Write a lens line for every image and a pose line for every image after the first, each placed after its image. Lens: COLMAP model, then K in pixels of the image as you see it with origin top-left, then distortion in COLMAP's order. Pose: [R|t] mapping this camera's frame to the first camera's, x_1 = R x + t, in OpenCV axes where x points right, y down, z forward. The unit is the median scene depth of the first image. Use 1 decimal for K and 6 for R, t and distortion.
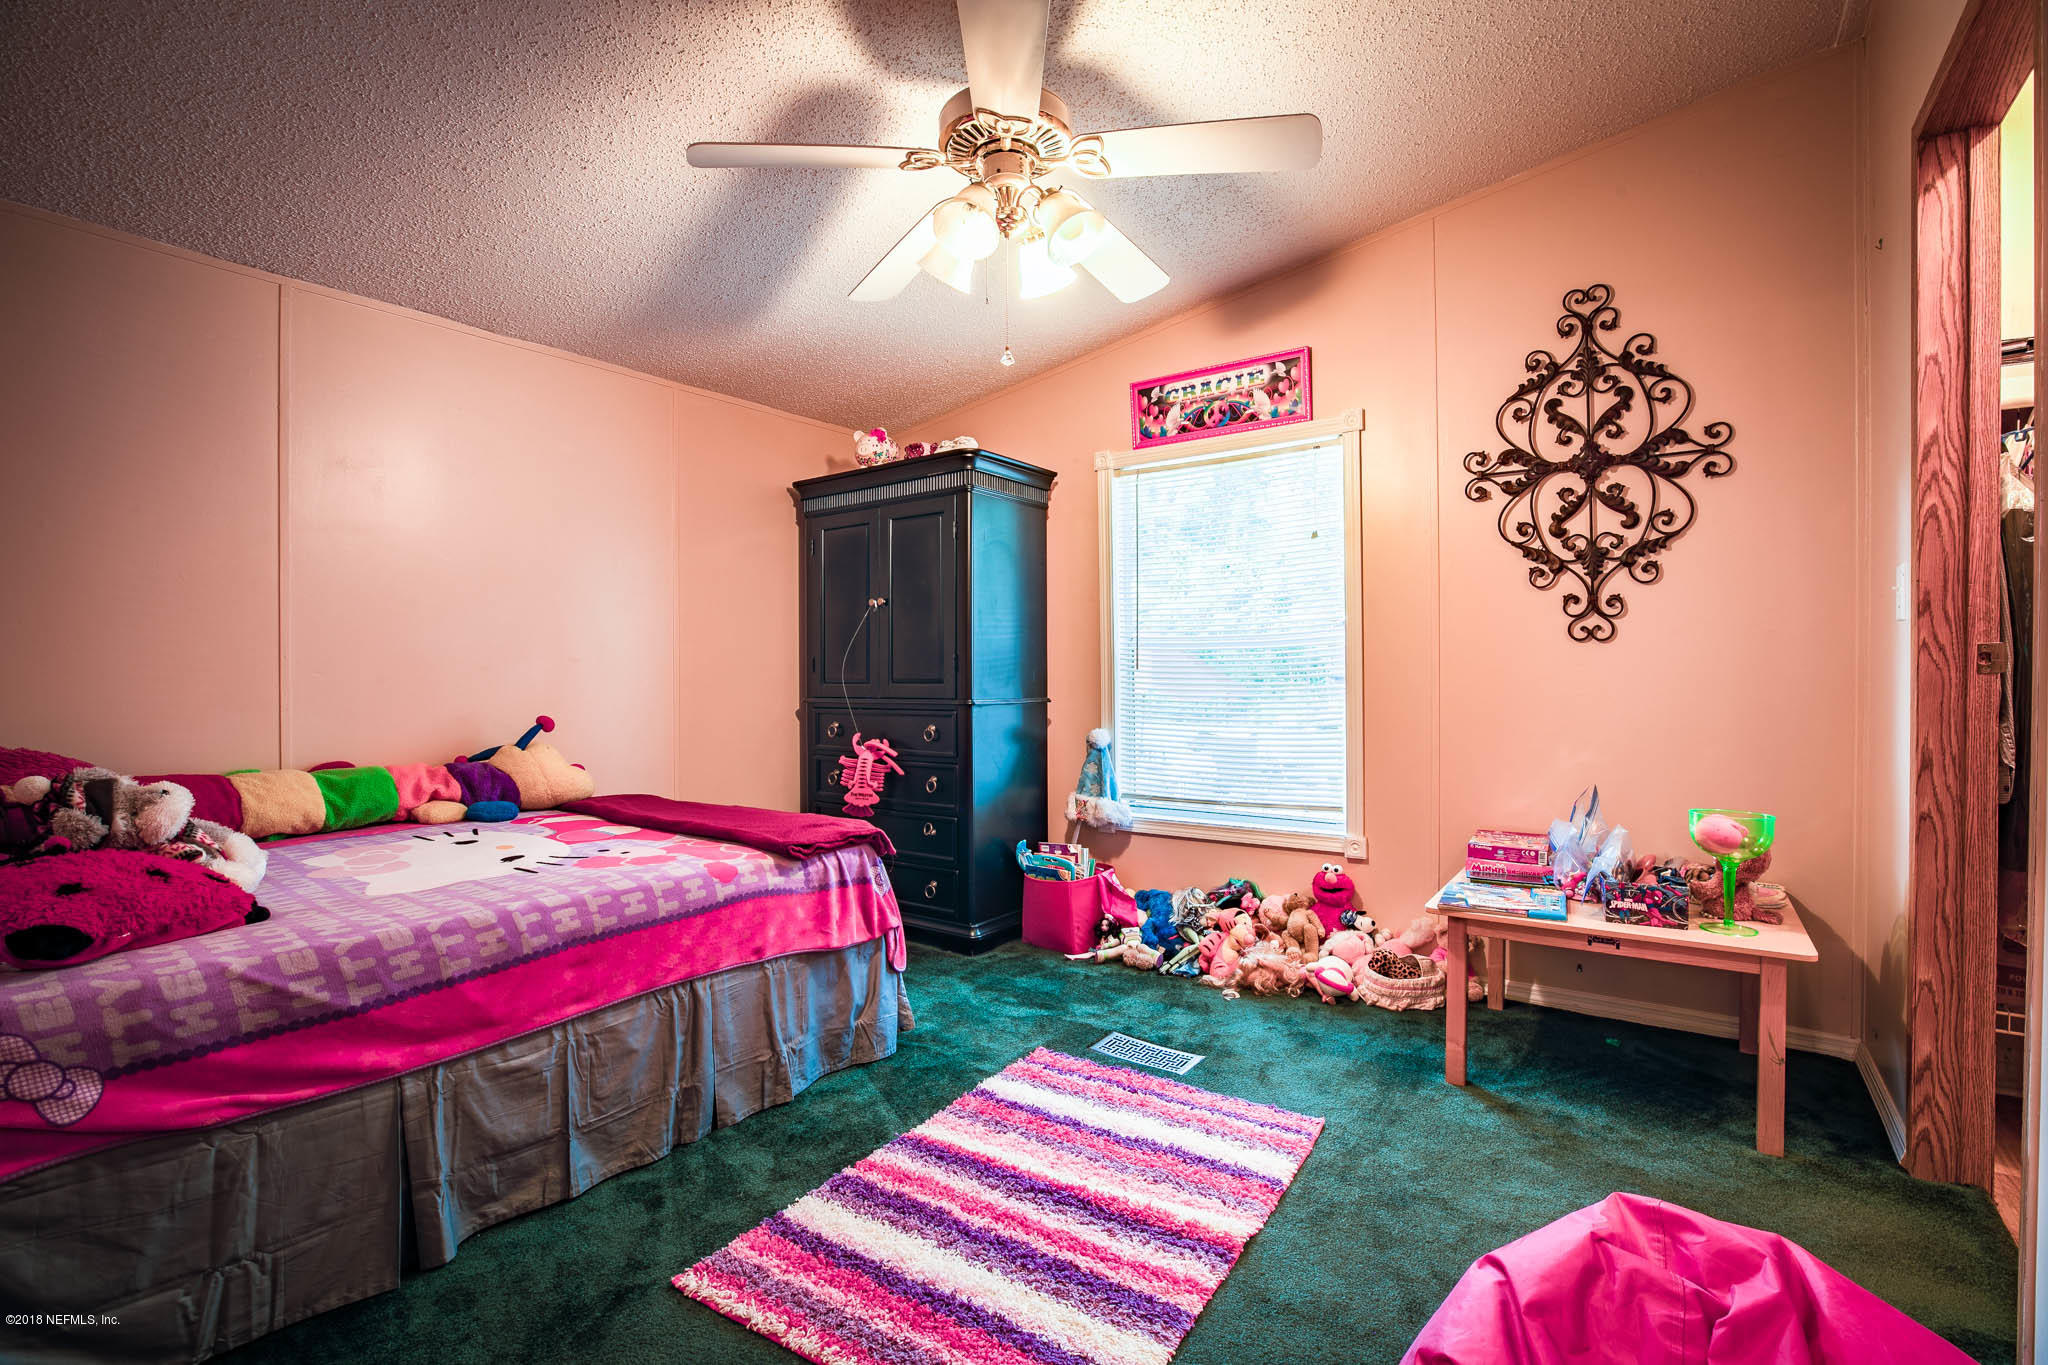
lens RADIAL K [[934.1, 0, 1024.0], [0, 934.1, 682.5], [0, 0, 1]] dist [-0.024804, 0.000722]
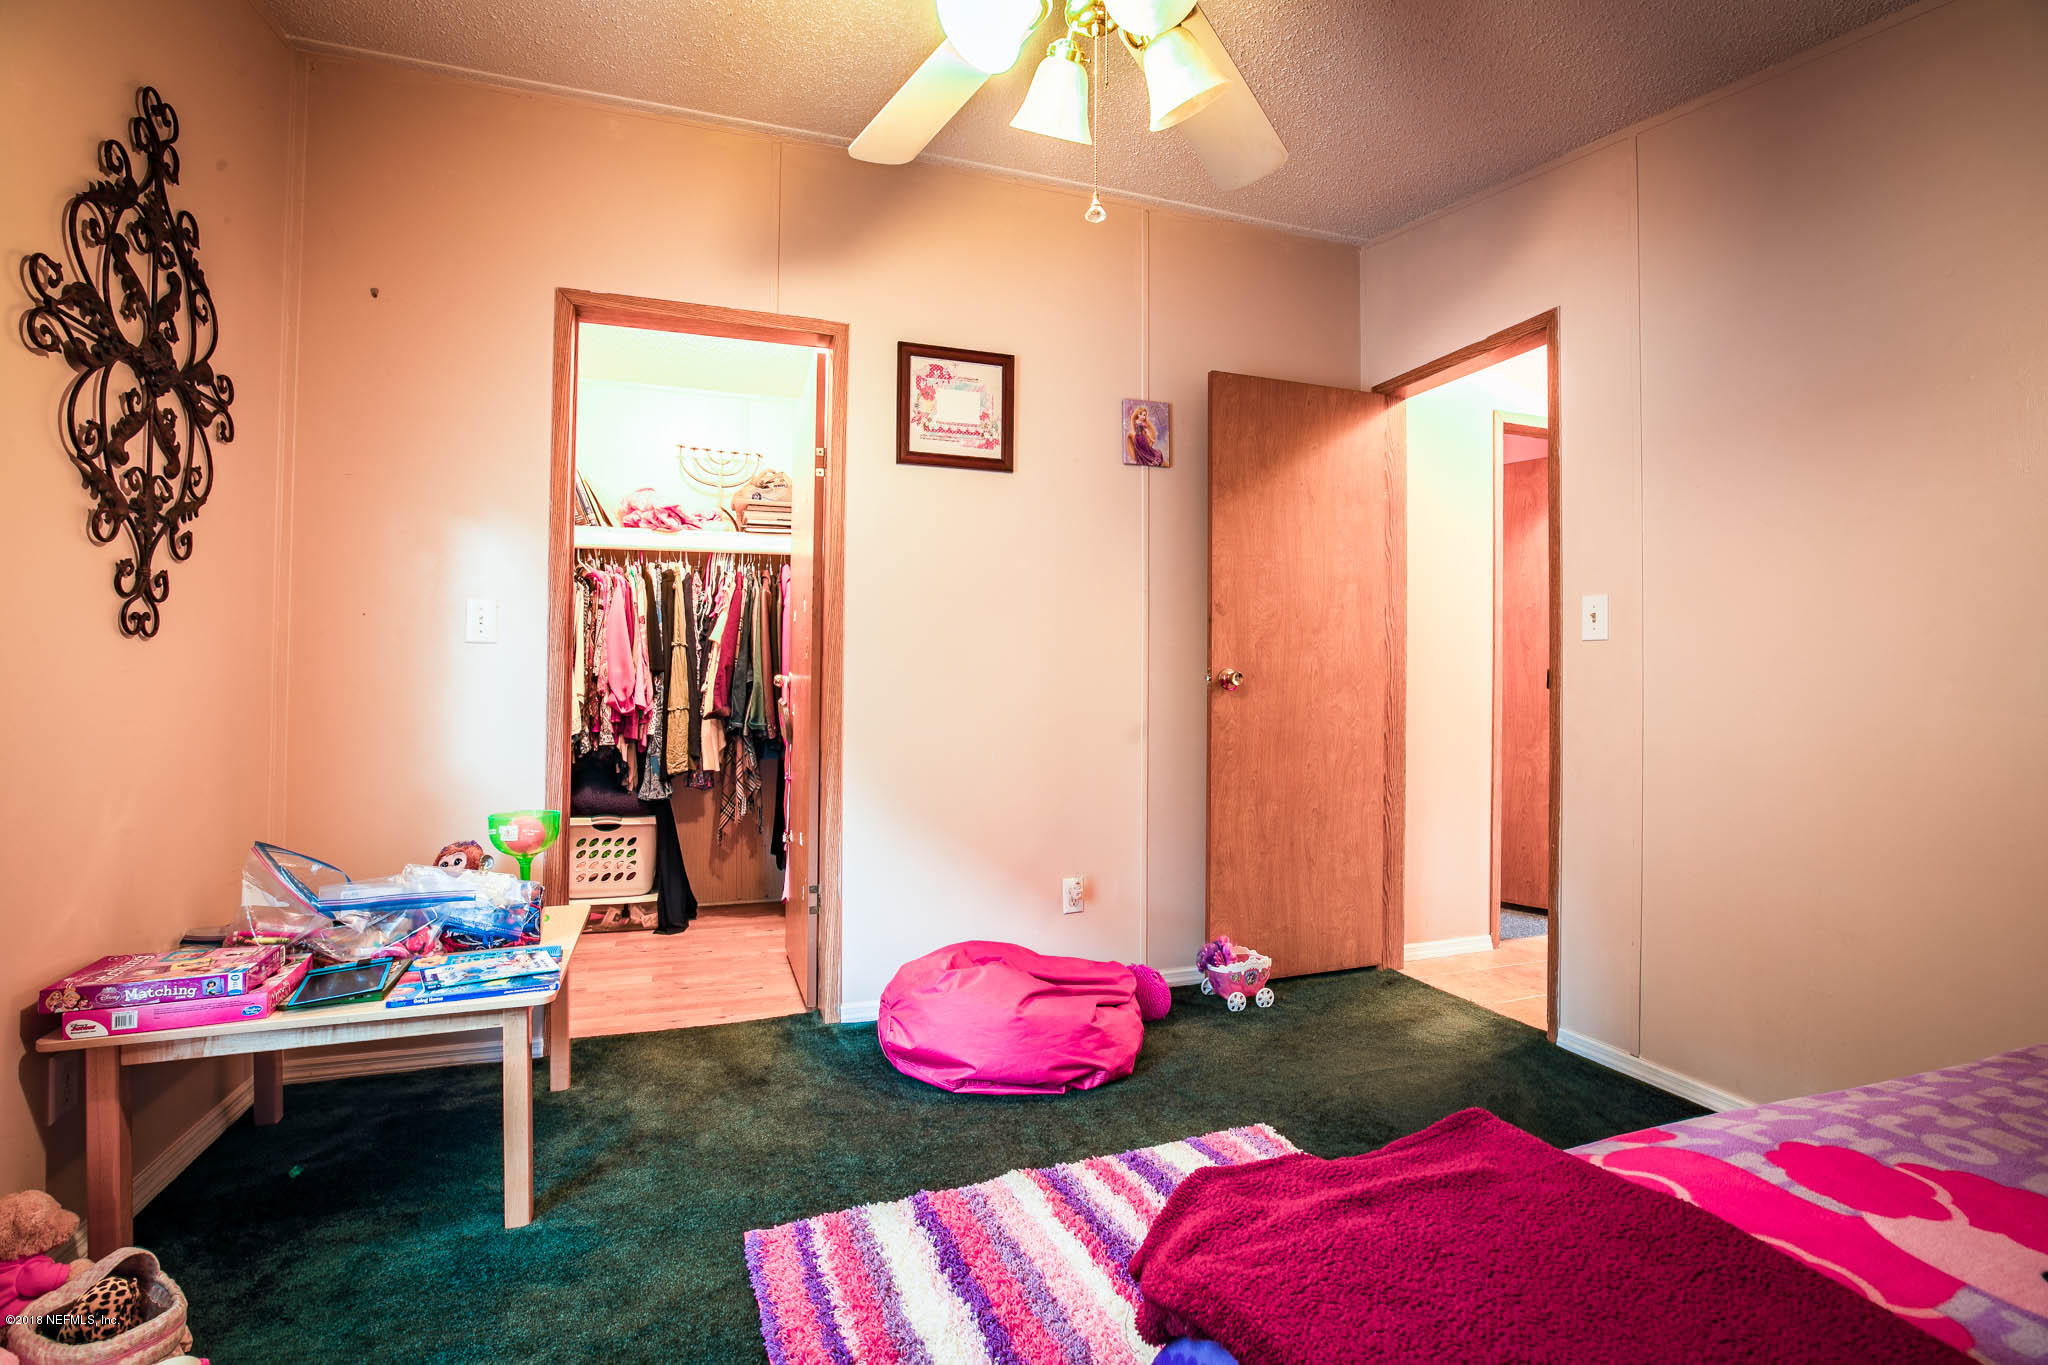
lens RADIAL K [[934.1, 0, 1024.0], [0, 934.1, 682.5], [0, 0, 1]] dist [-0.024804, 0.000722]
pose [[-0.824624, -0.001803, 0.565678, -0.260803], [0.002254, 0.999977, 0.006472, -0.014661], [-0.565676, 0.006612, -0.824601, 1.179380]]
